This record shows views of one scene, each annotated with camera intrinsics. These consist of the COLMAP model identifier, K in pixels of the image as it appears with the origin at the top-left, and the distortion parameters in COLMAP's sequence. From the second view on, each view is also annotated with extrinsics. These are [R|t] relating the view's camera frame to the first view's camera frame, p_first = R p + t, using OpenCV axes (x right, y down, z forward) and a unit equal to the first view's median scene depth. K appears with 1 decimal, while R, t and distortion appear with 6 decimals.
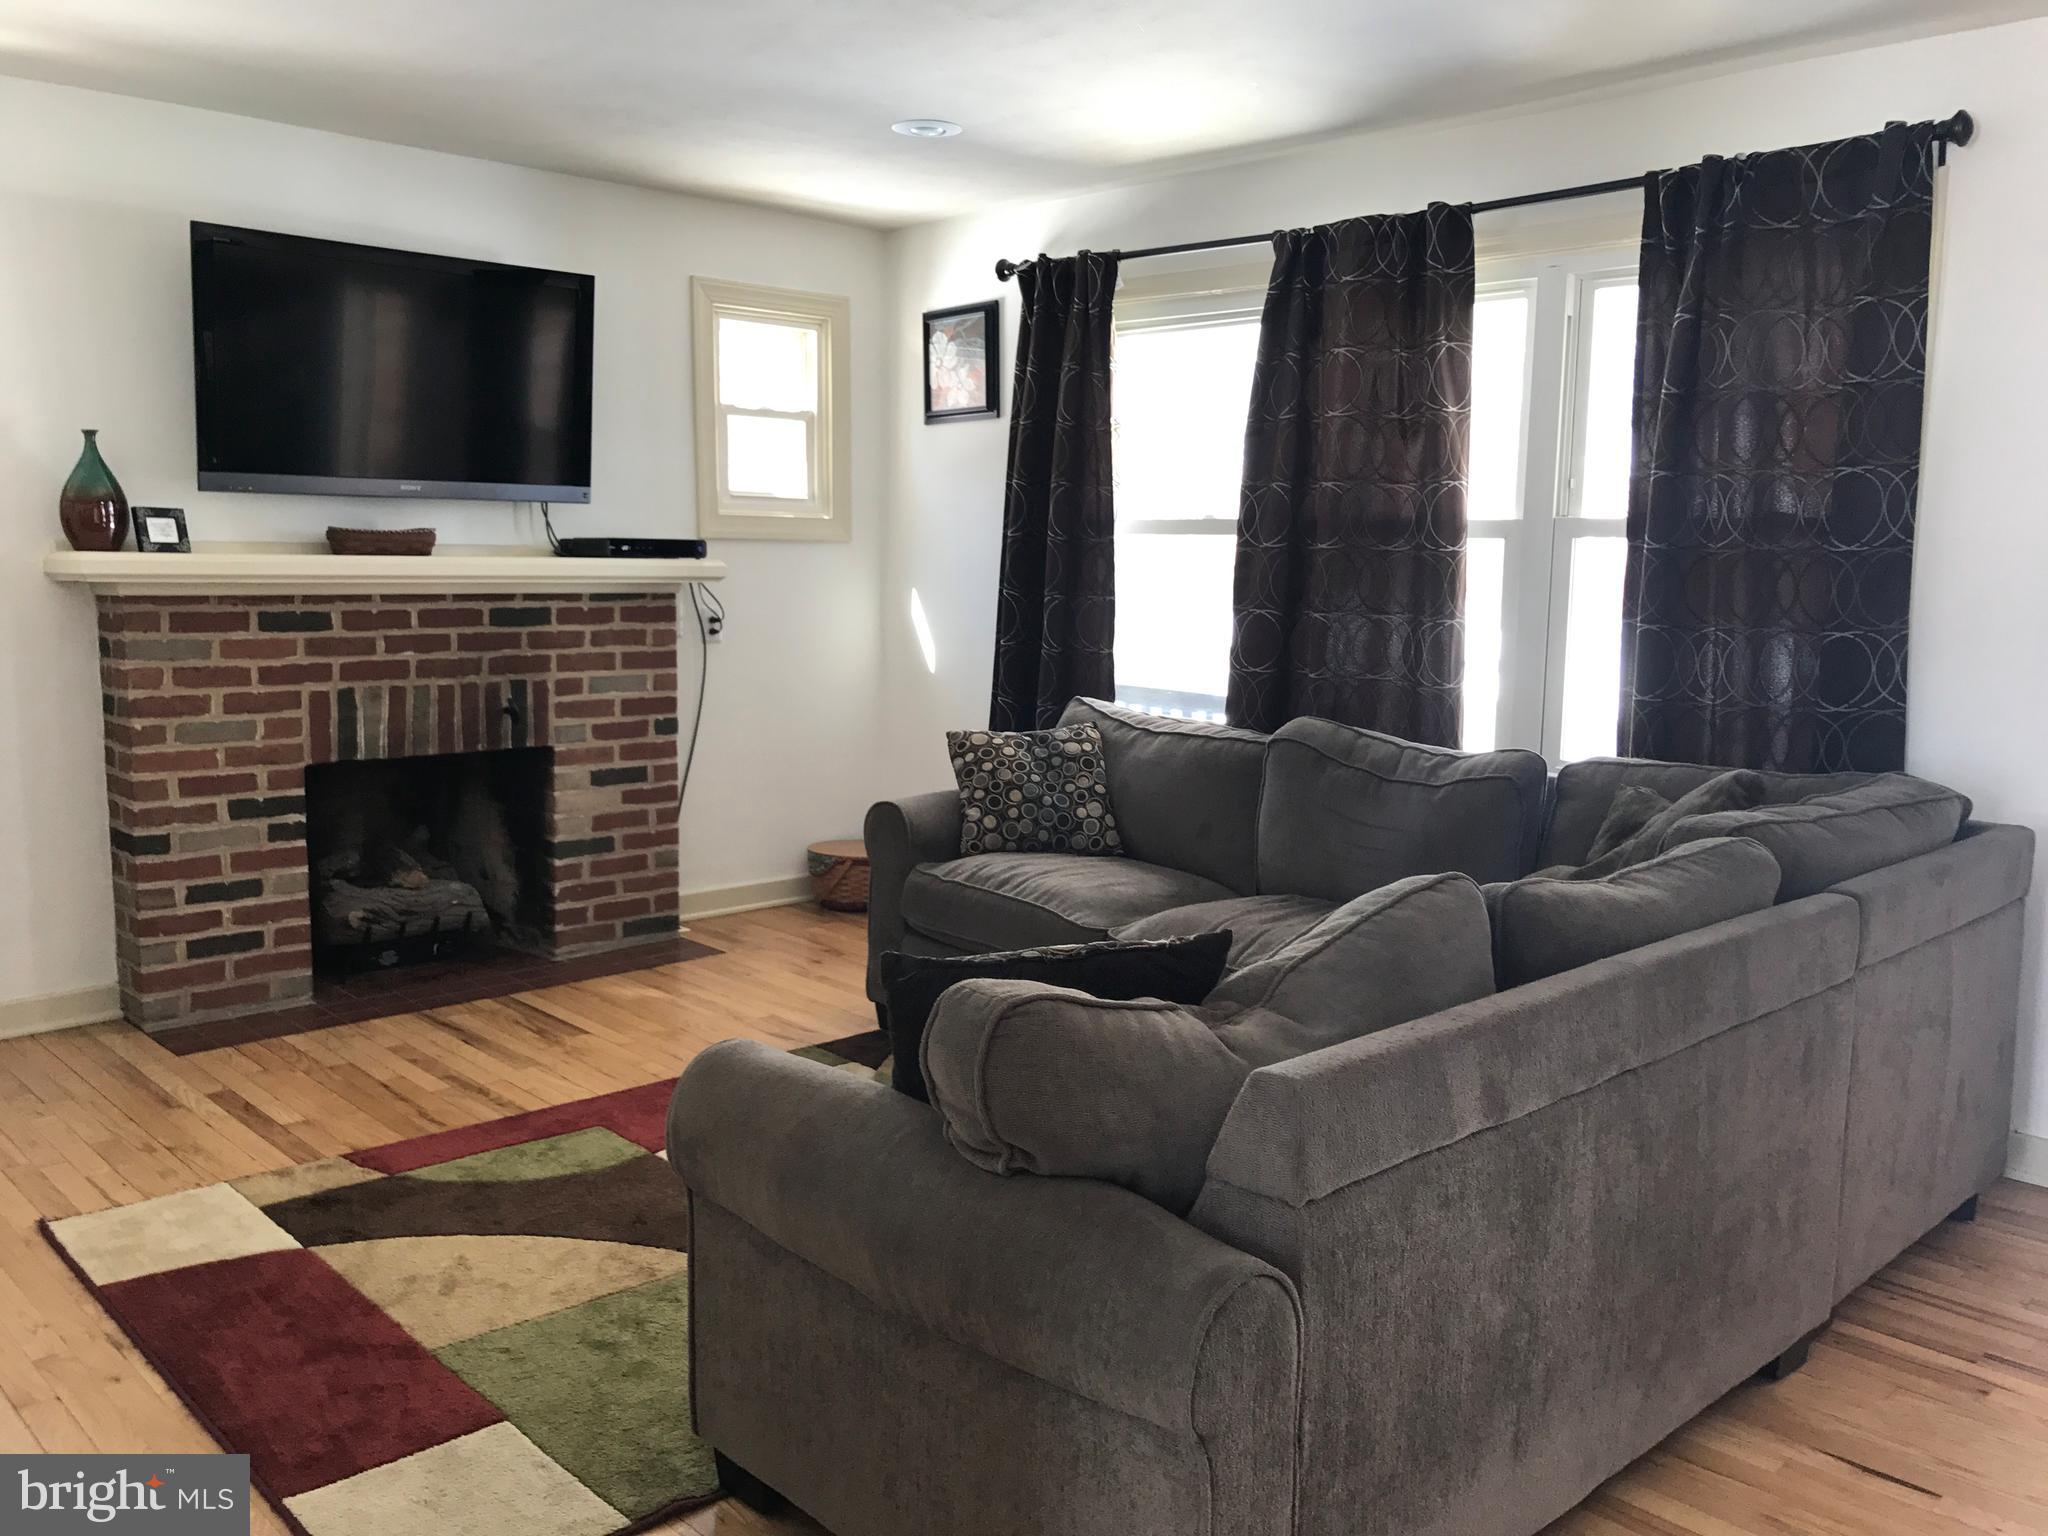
lens RADIAL K [[1675.7, 0, 1035.9], [0, 1675.7, 761.1], [0, 0, 1]] dist [0.048460, -0.053600]
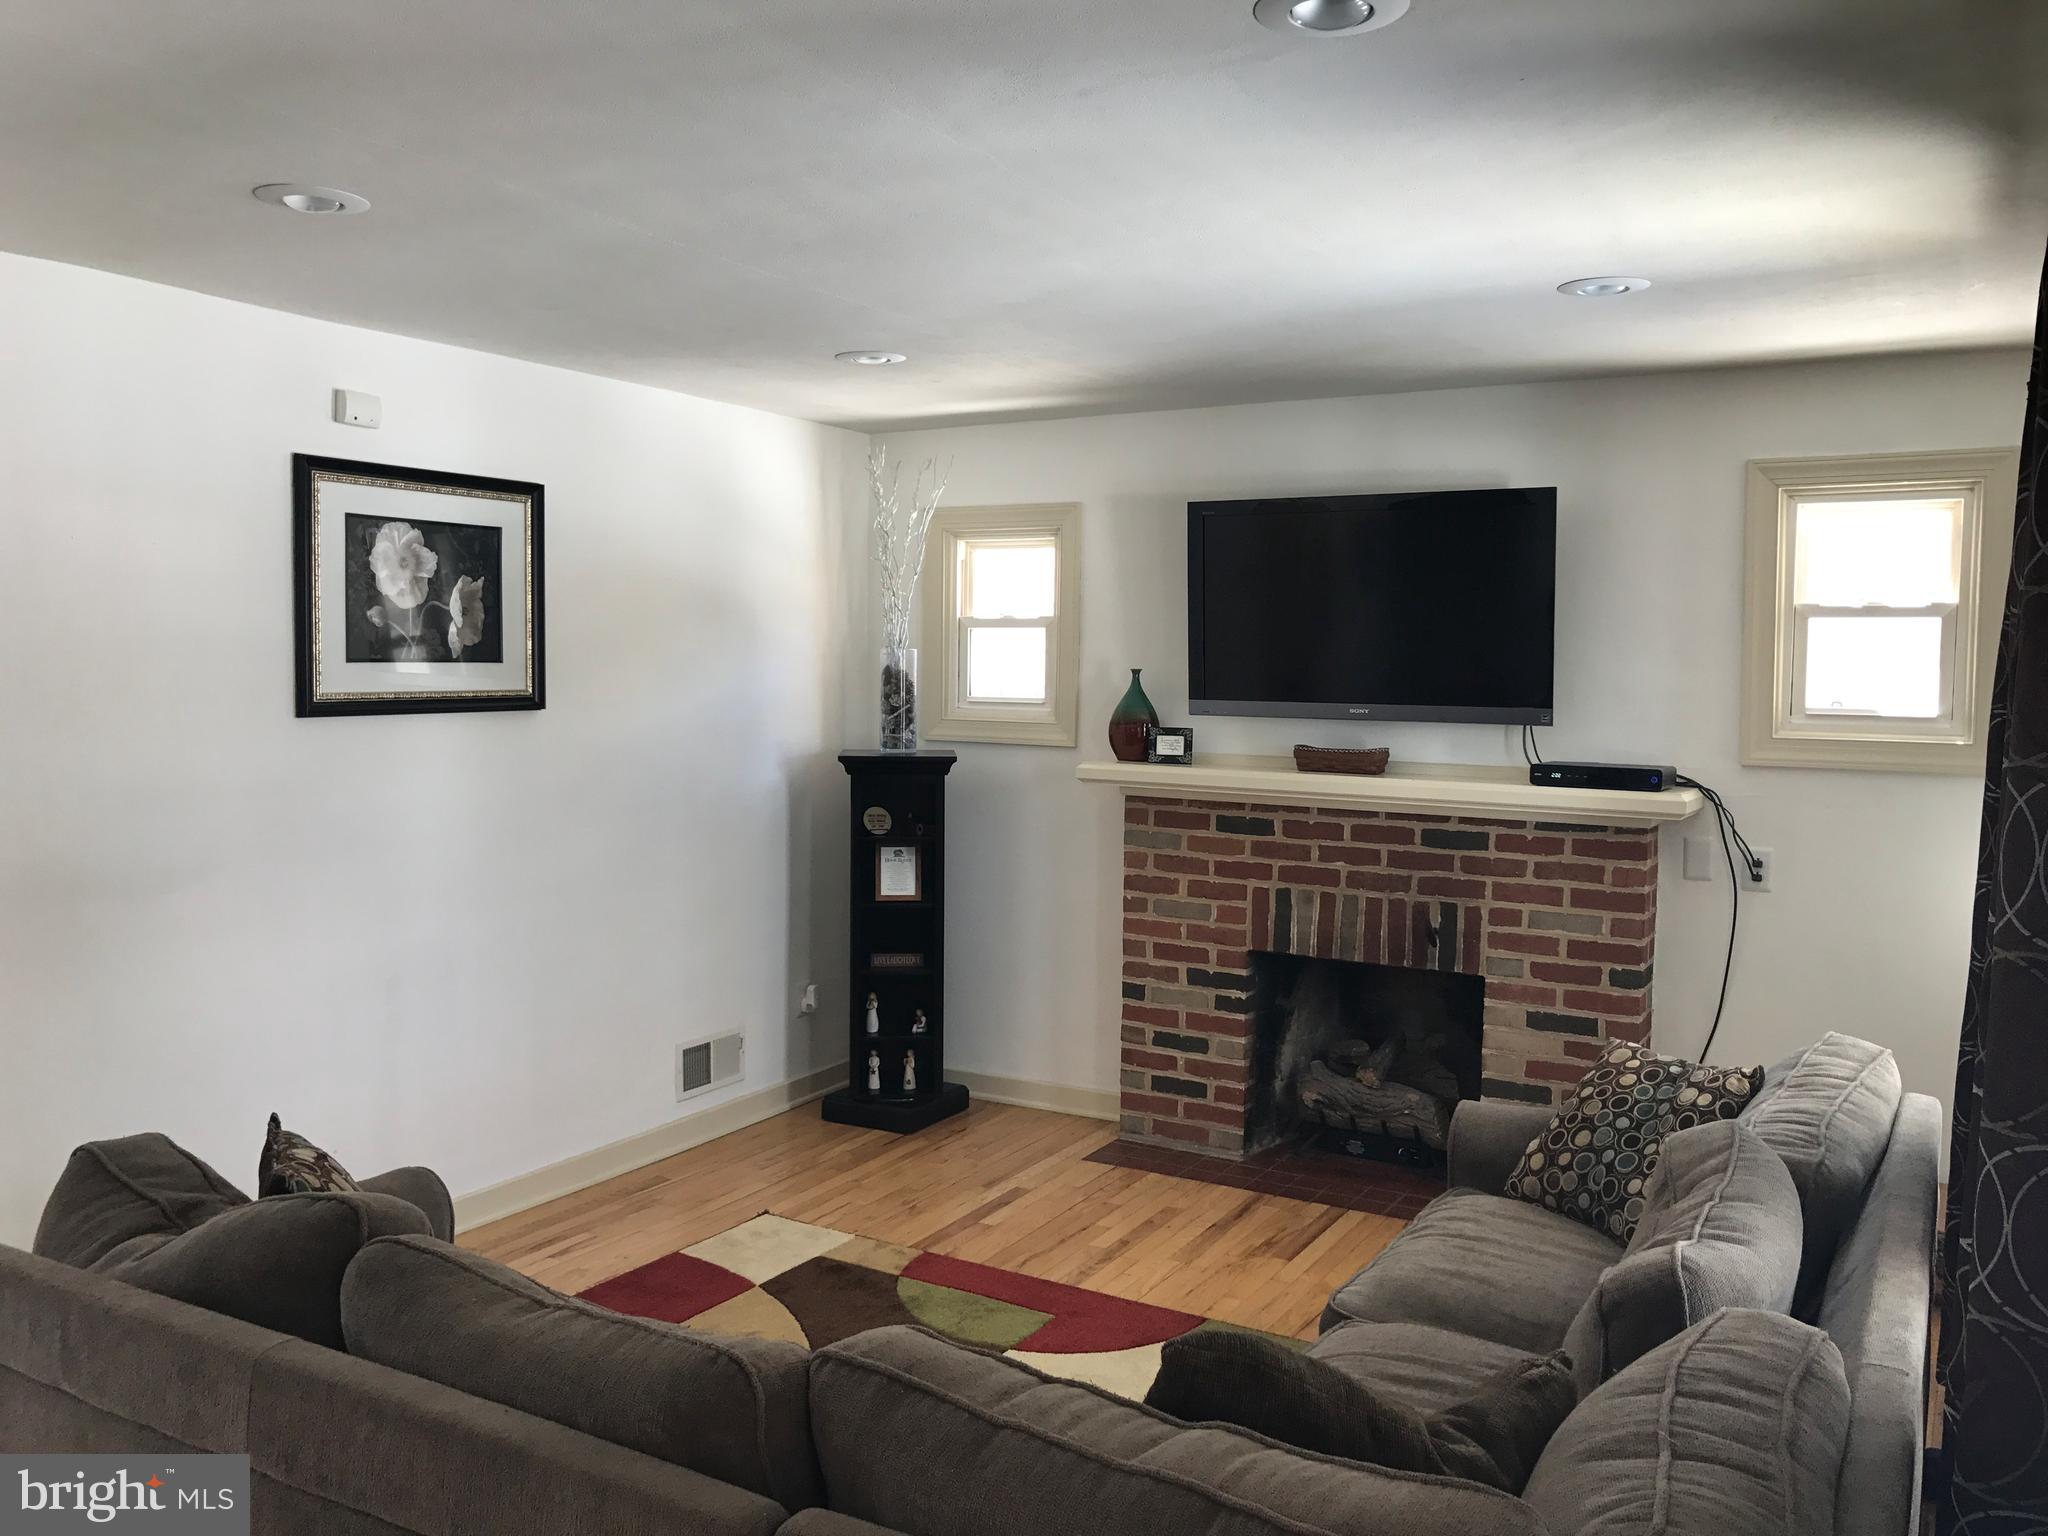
lens RADIAL K [[1675.7, 0, 1054.3], [0, 1675.7, 745.1], [0, 0, 1]] dist [0.048460, -0.053600]
pose [[0.277934, 0.037875, -0.959853, 0.632772], [-0.135344, 0.990799, -0.000094, -0.120024], [0.951018, 0.129937, 0.280502, 0.545398]]
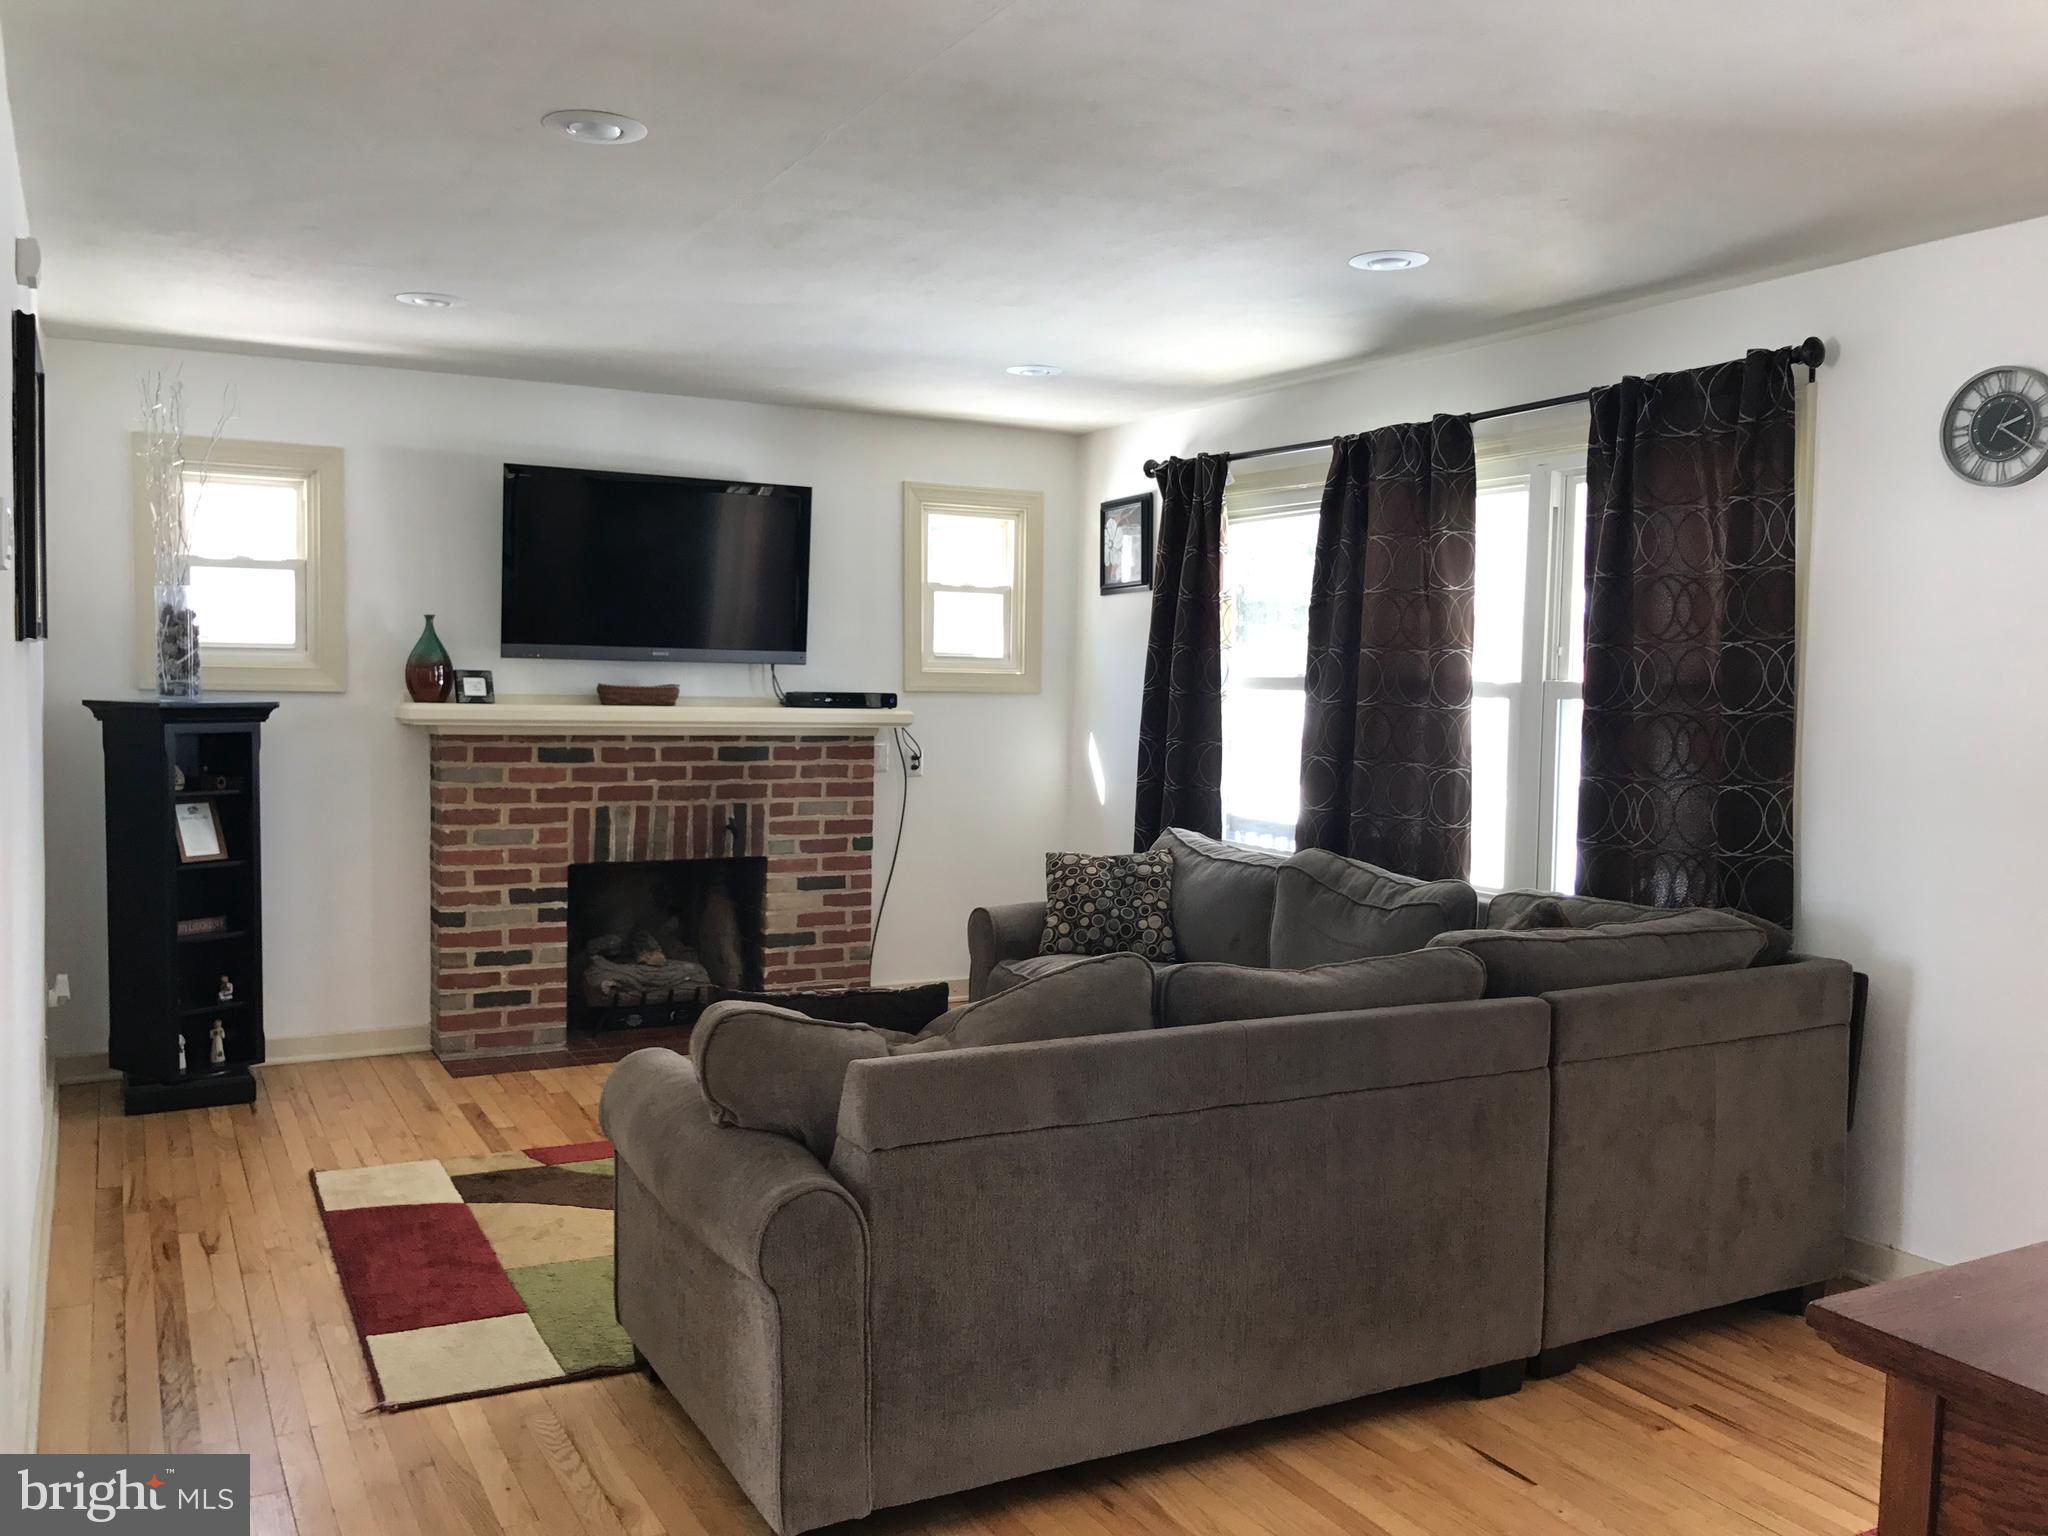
lens RADIAL K [[1675.7, 0, 1059.0], [0, 1675.7, 764.2], [0, 0, 1]] dist [0.048460, -0.053600]
pose [[0.966475, 0.016224, -0.256248, 0.273125], [-0.036649, 0.996500, -0.075134, 0.009238], [0.254132, 0.082007, 0.963687, -0.171655]]
